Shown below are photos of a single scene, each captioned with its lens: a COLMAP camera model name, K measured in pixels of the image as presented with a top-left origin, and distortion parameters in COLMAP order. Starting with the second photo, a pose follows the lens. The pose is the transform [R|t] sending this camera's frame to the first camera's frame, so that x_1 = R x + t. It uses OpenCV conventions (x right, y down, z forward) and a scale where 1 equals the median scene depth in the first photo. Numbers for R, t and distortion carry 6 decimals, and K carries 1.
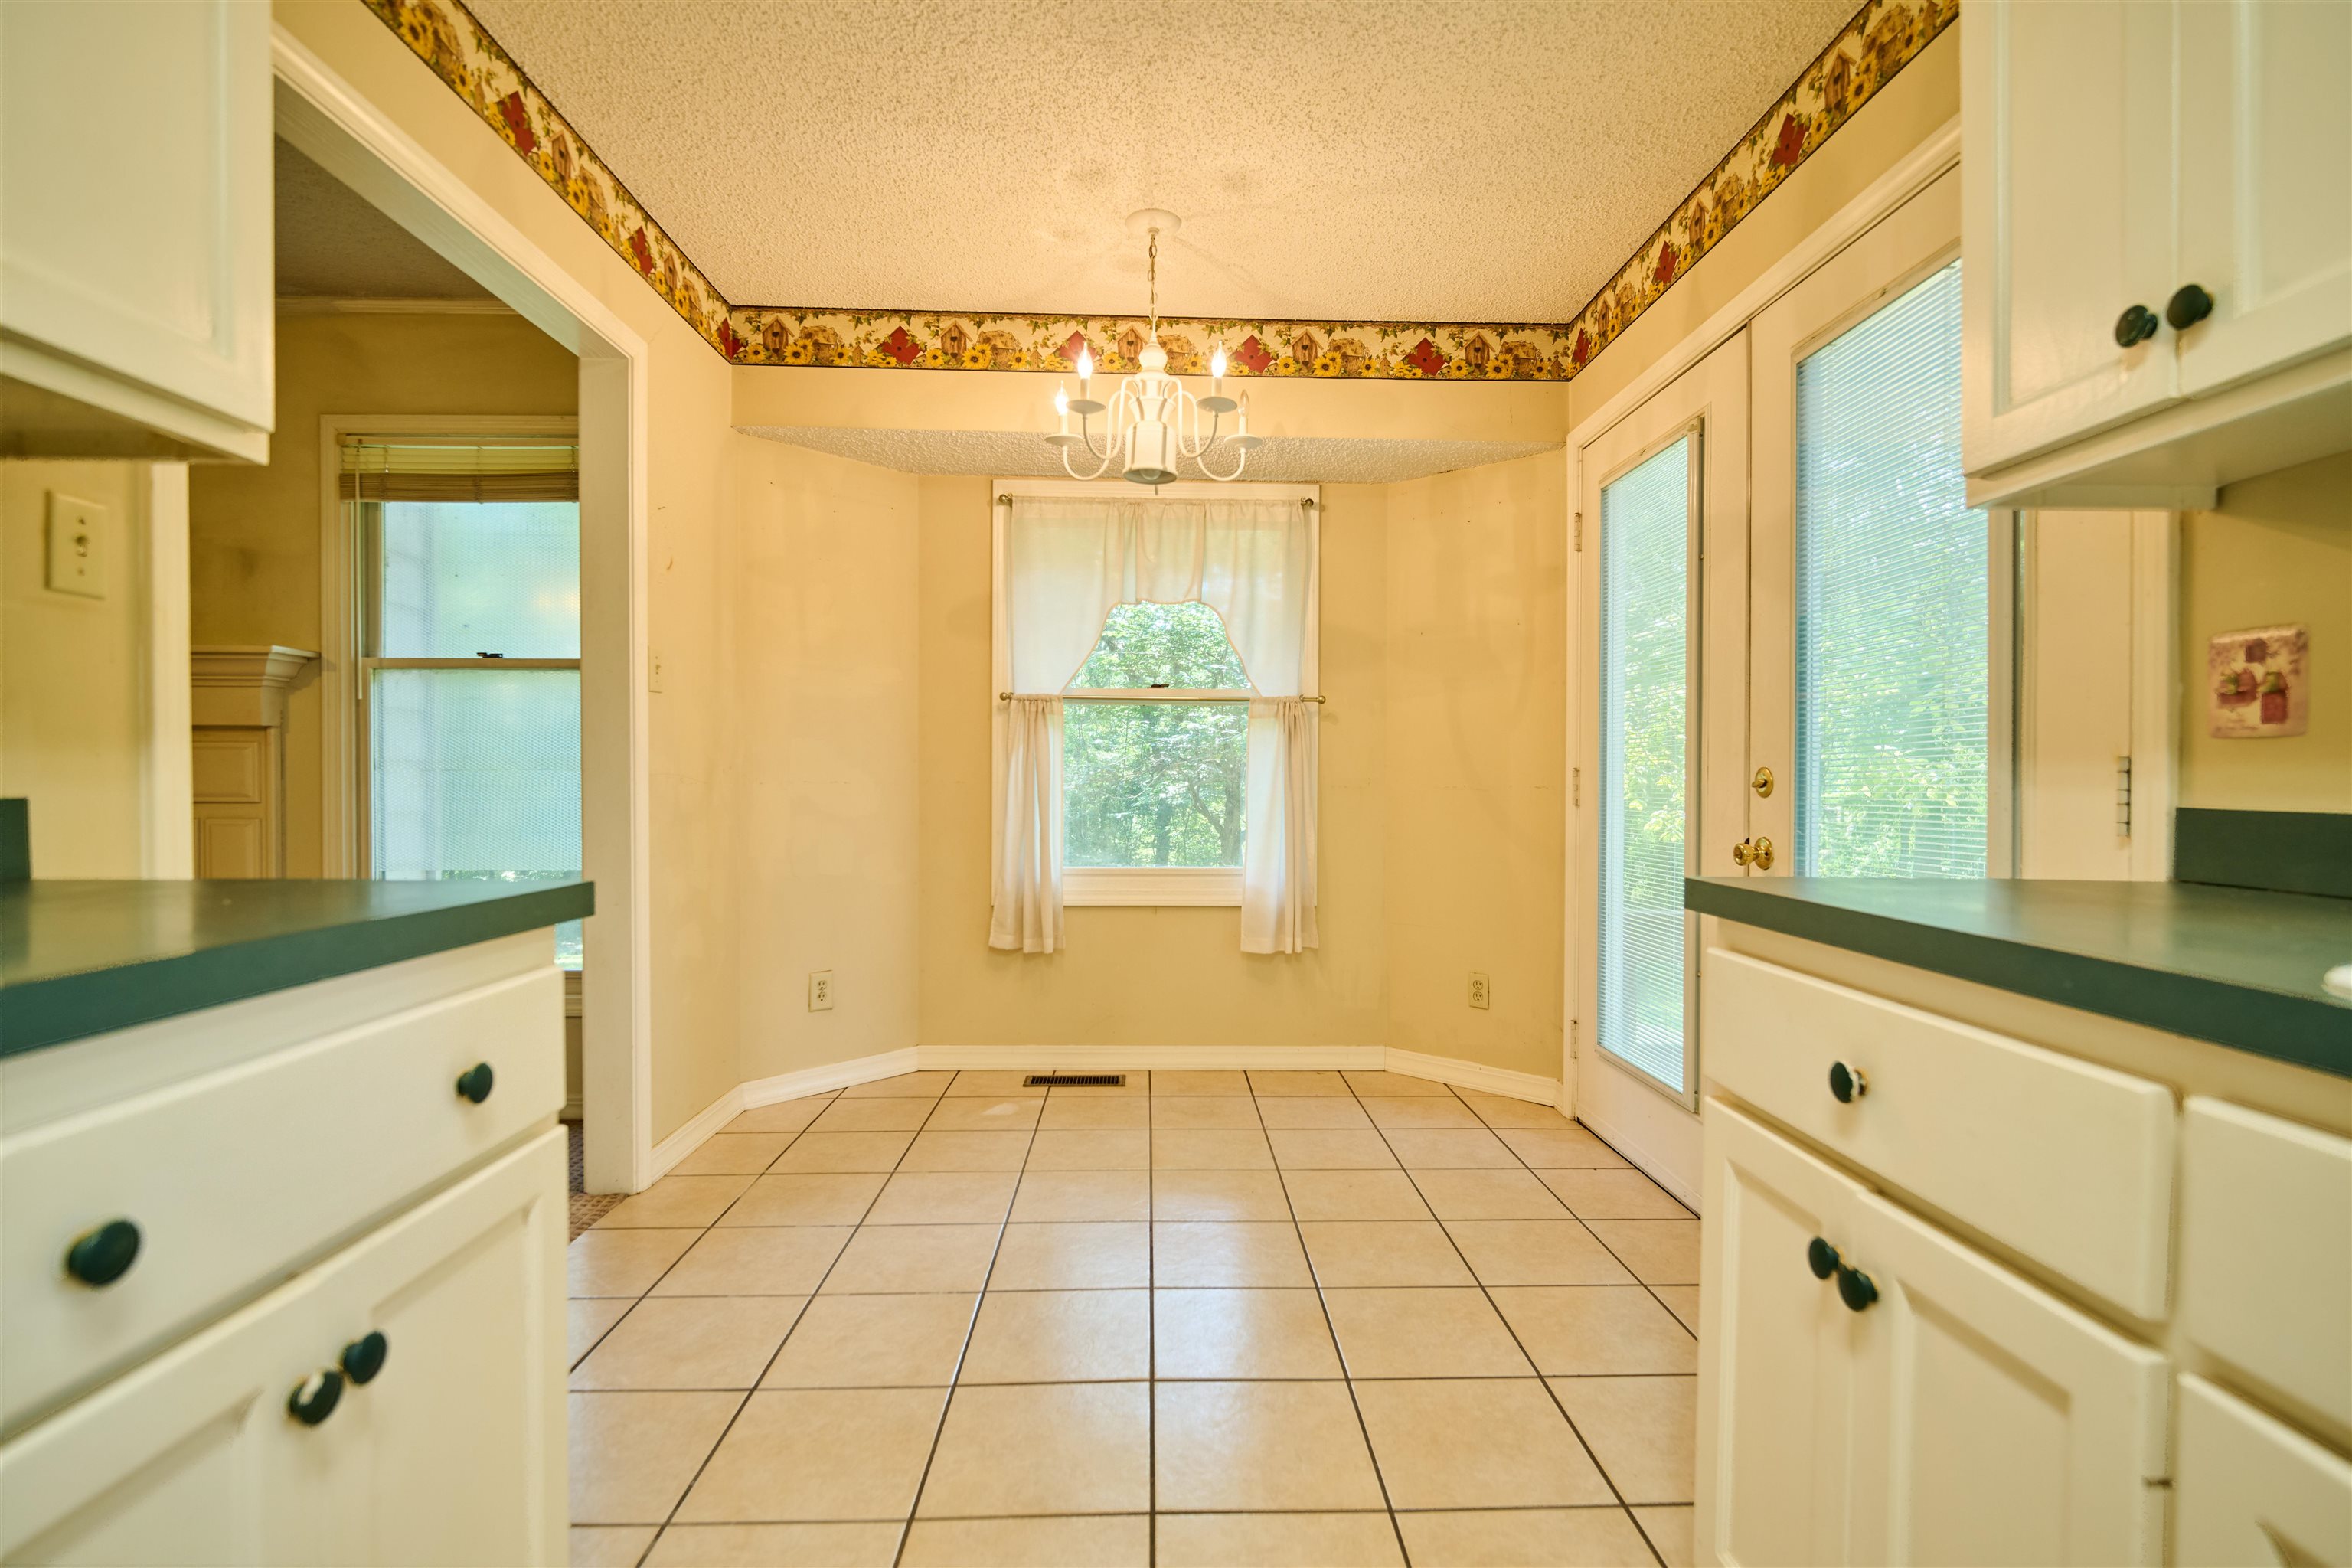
lens RADIAL K [[1089.1, 0, 1182.6], [0, 1089.1, 788.3], [0, 0, 1]] dist [-0.003495, -0.000647]
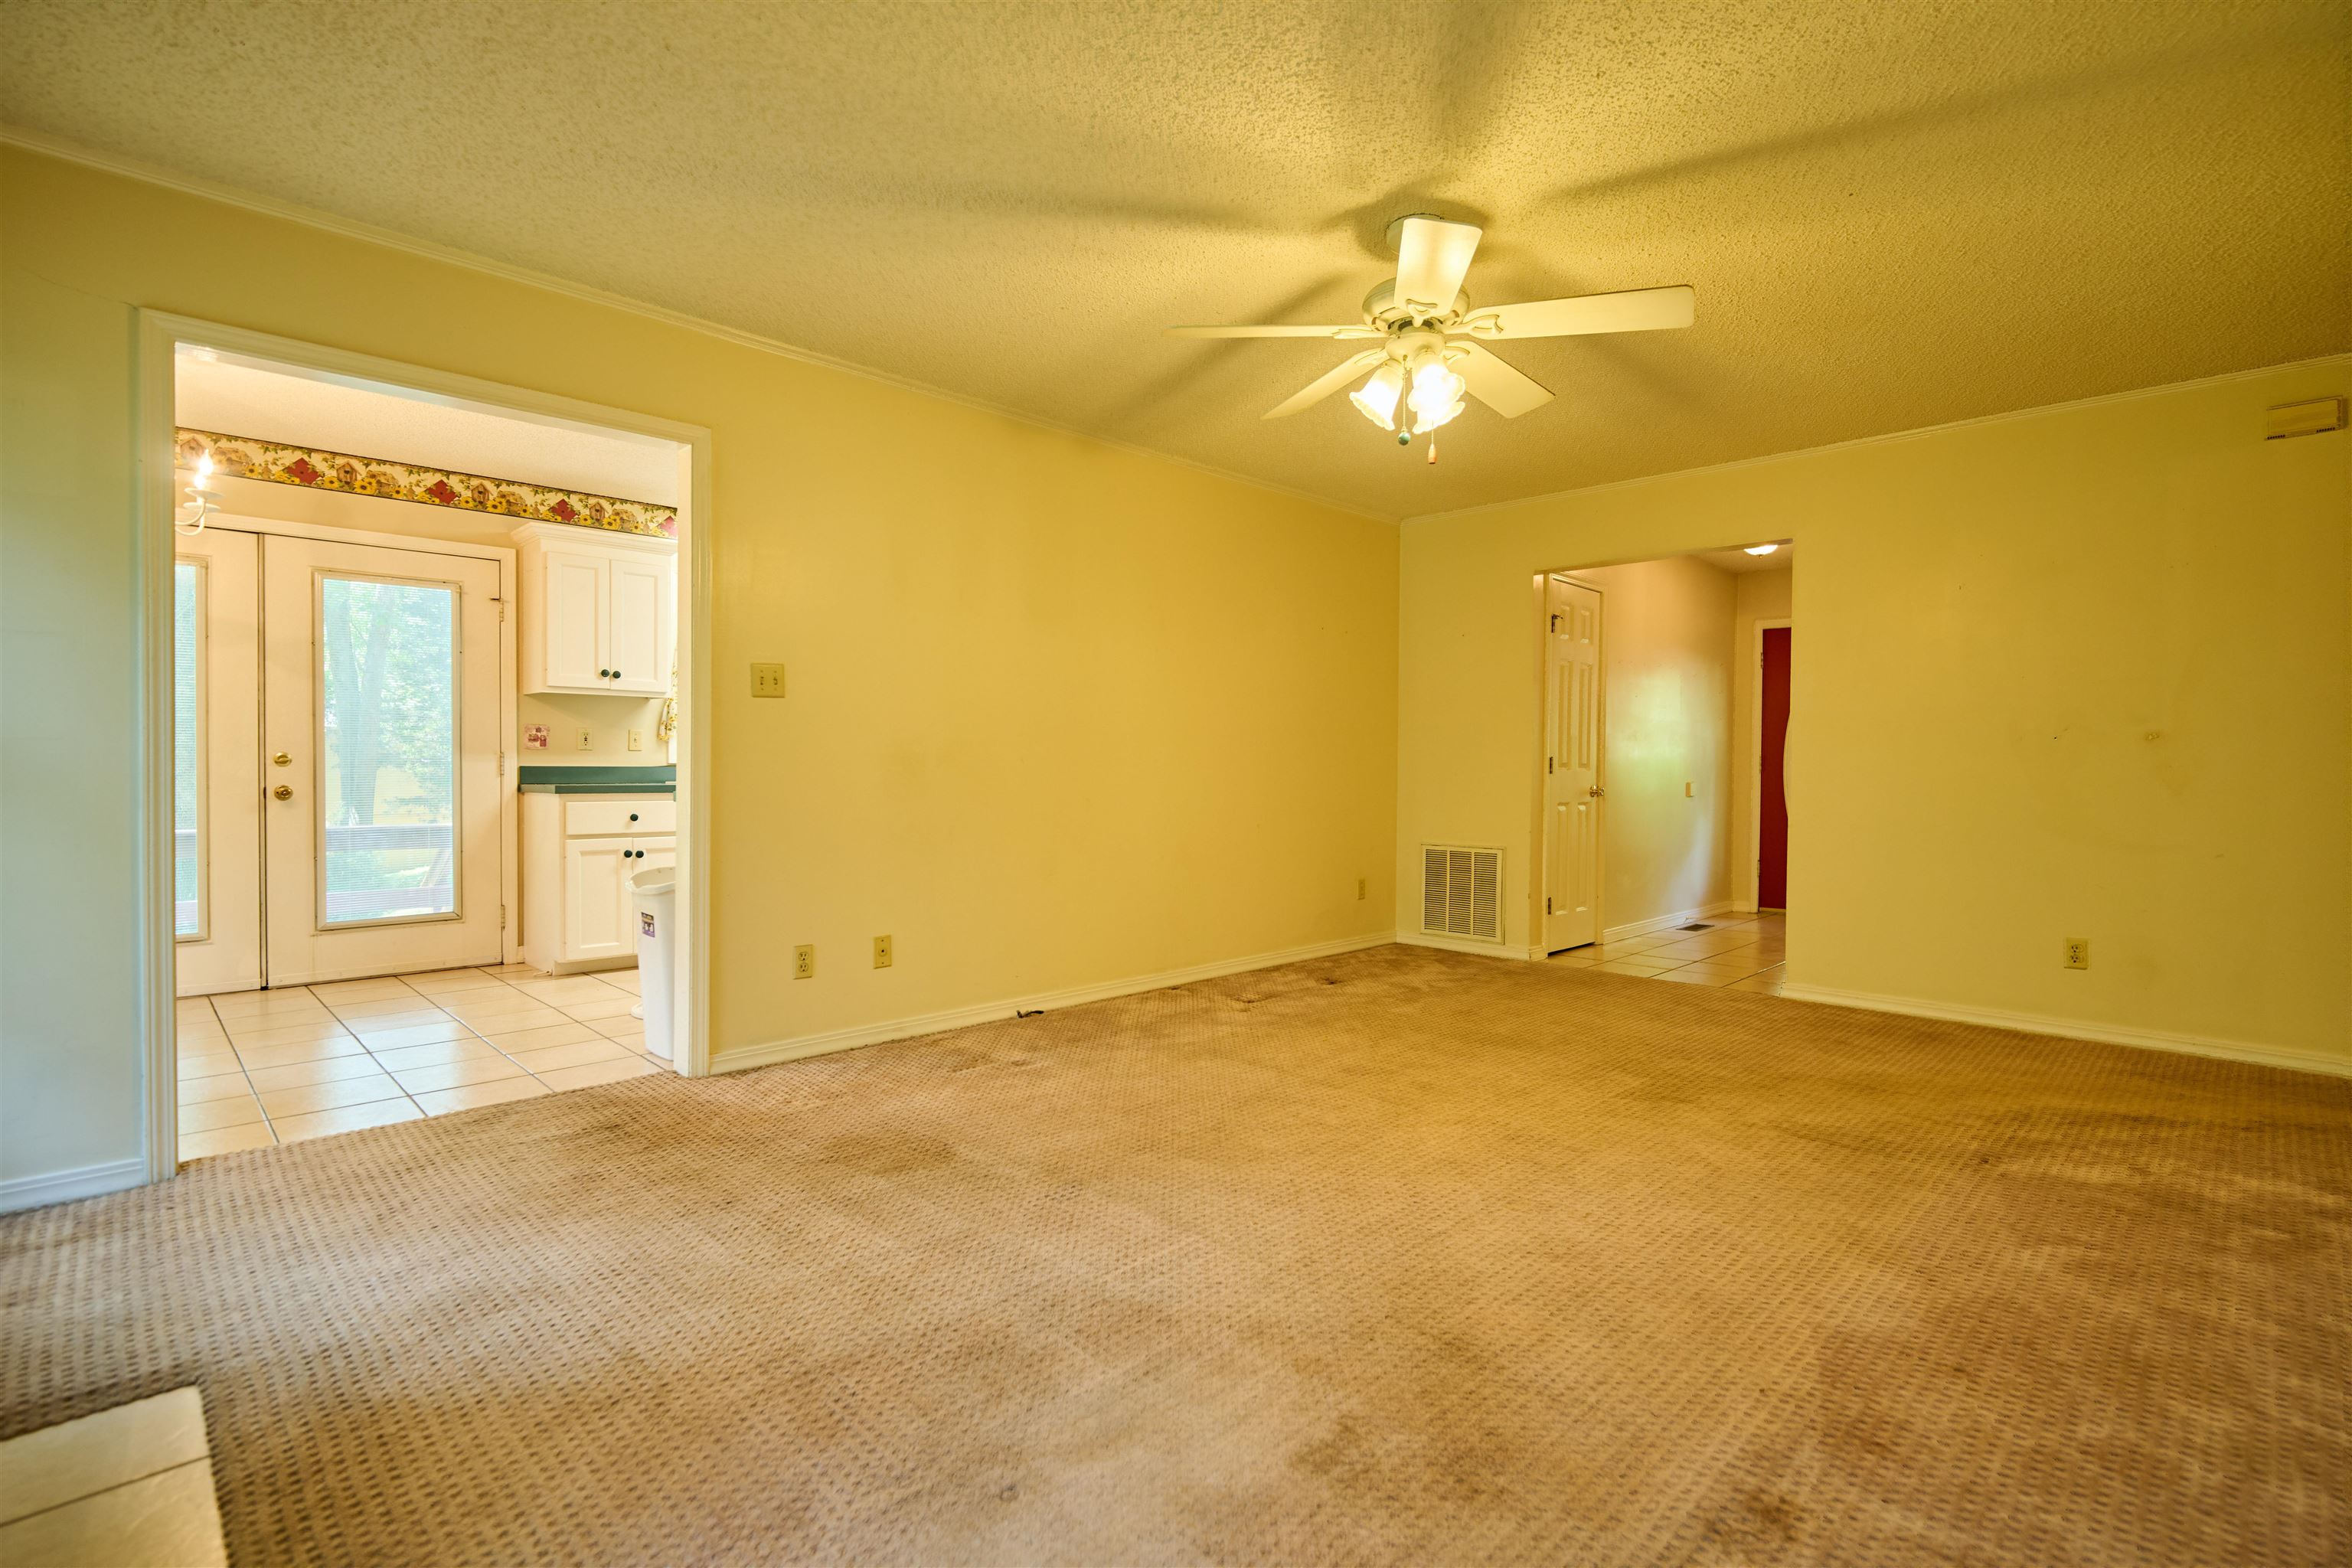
lens RADIAL K [[1089.1, 0, 1182.6], [0, 1089.1, 788.3], [0, 0, 1]] dist [-0.003495, -0.000647]
pose [[-0.684696, -0.020595, 0.728537, -4.005410], [-0.002384, 0.999659, 0.026018, -0.012062], [-0.728824, 0.016077, -0.684512, 2.116952]]
